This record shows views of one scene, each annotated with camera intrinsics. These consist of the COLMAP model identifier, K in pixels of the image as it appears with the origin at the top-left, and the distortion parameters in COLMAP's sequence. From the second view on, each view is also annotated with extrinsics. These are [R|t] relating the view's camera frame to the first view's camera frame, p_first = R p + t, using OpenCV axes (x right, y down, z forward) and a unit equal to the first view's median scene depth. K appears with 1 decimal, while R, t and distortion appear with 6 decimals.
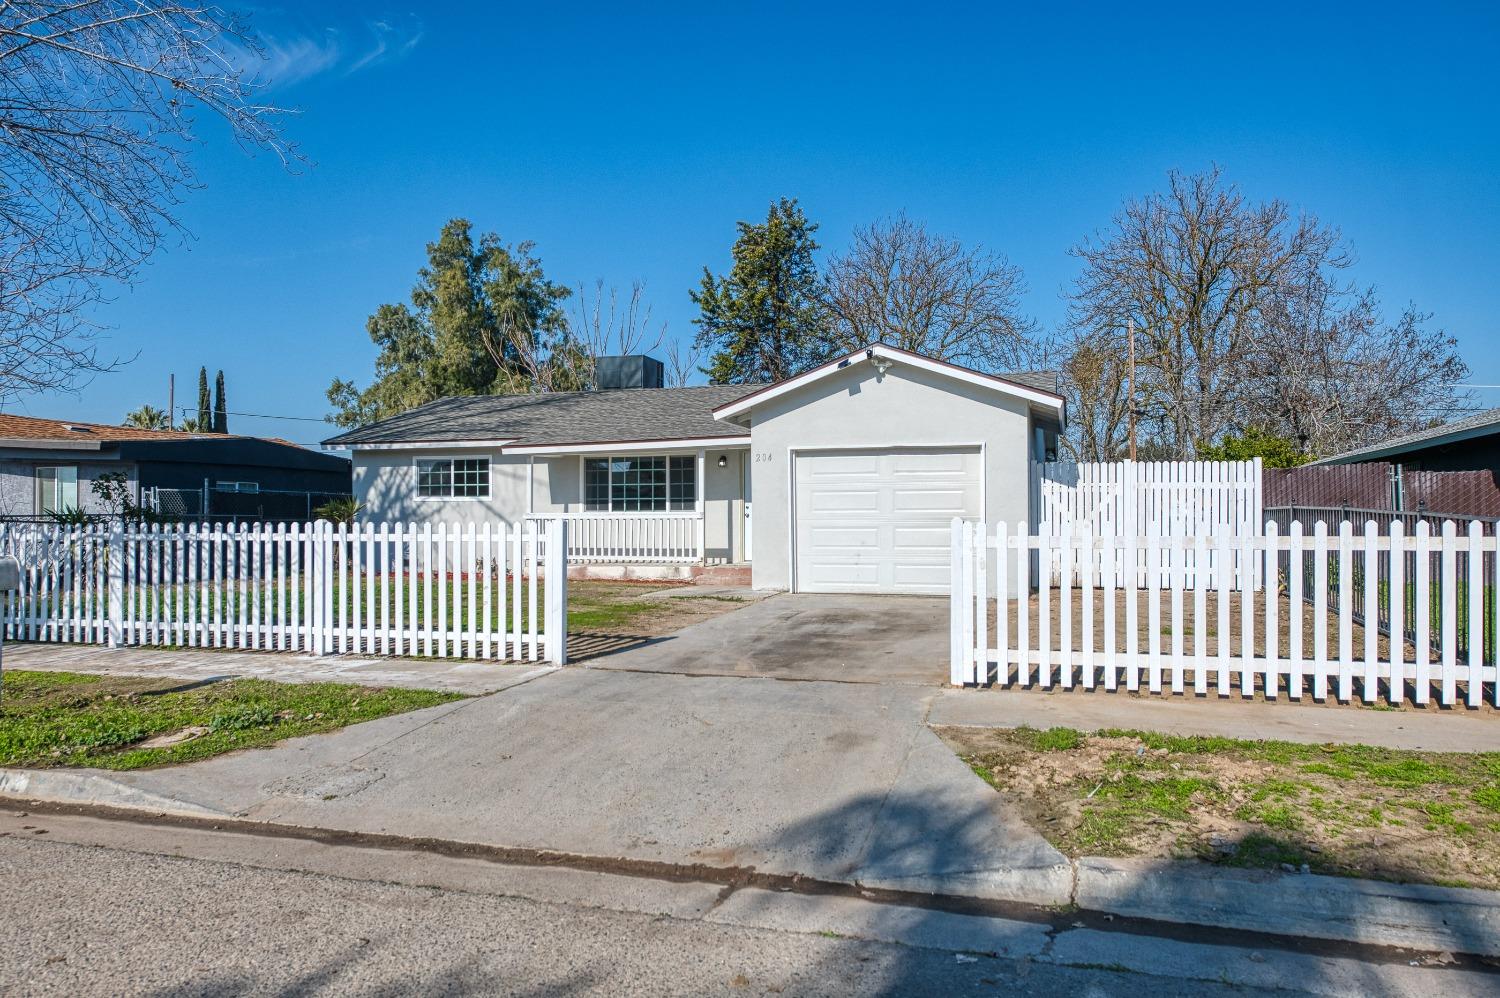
lens RADIAL K [[962.5, 0, 744.1], [0, 962.5, 518.5], [0, 0, 1]] dist [0.032247, -0.080746]
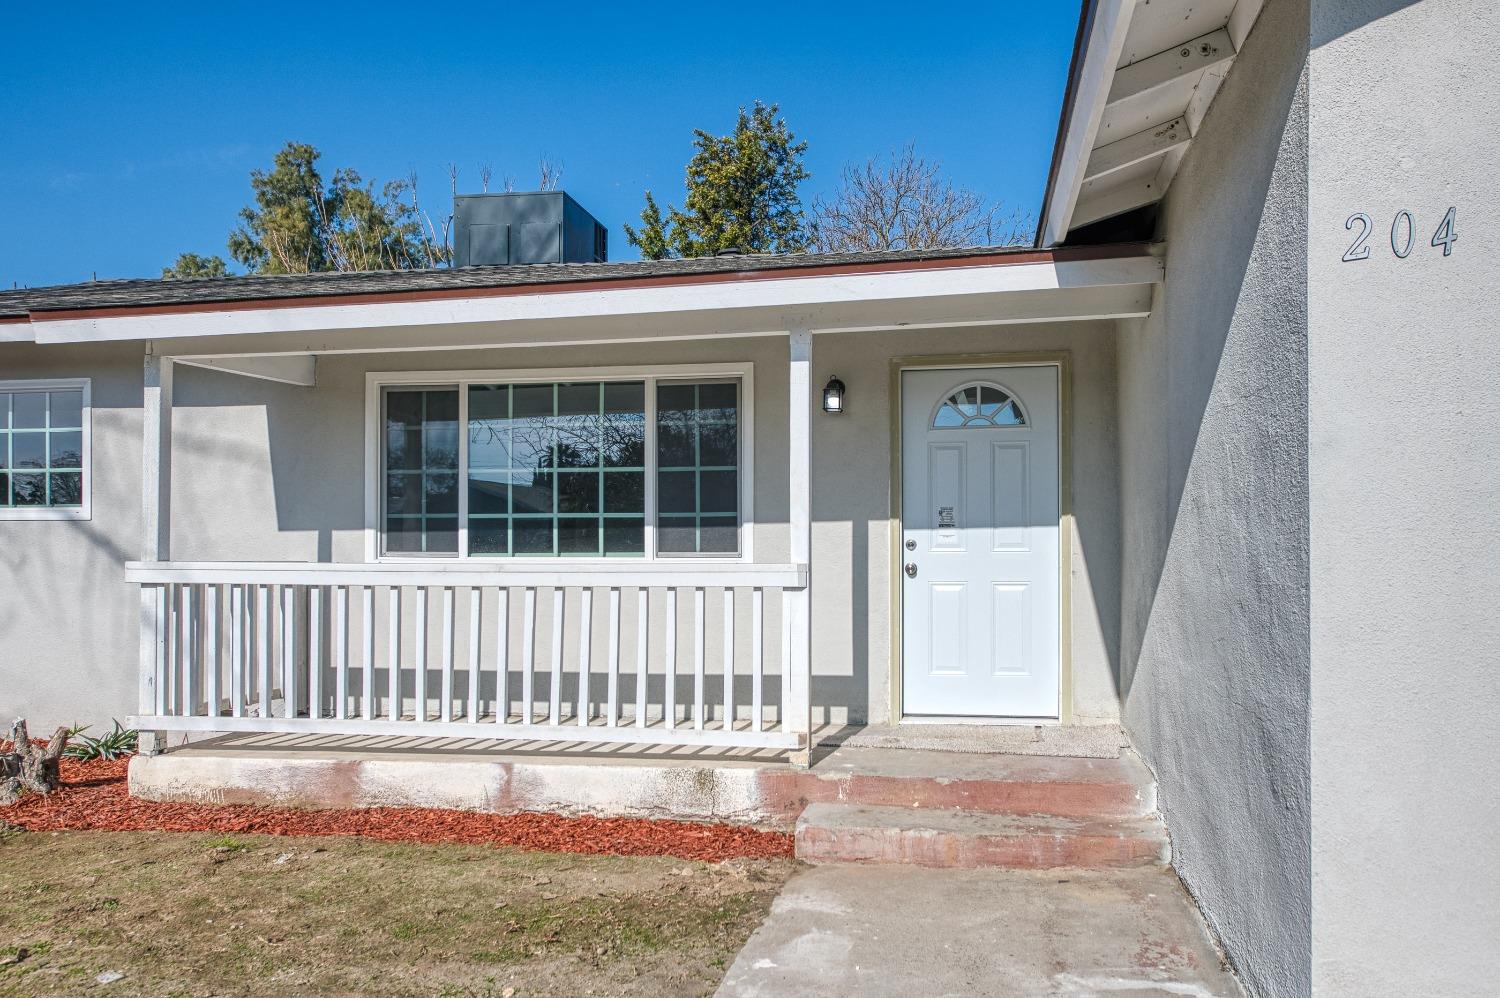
lens RADIAL K [[992.1, 0, 814.7], [0, 992.1, 550.7], [0, 0, 1]] dist [0.001669, -0.001370]
pose [[0.988220, 0.001971, 0.153025, -0.069337], [-0.002507, 0.999991, 0.003315, -0.009401], [-0.153017, -0.003660, 0.988217, 0.613234]]
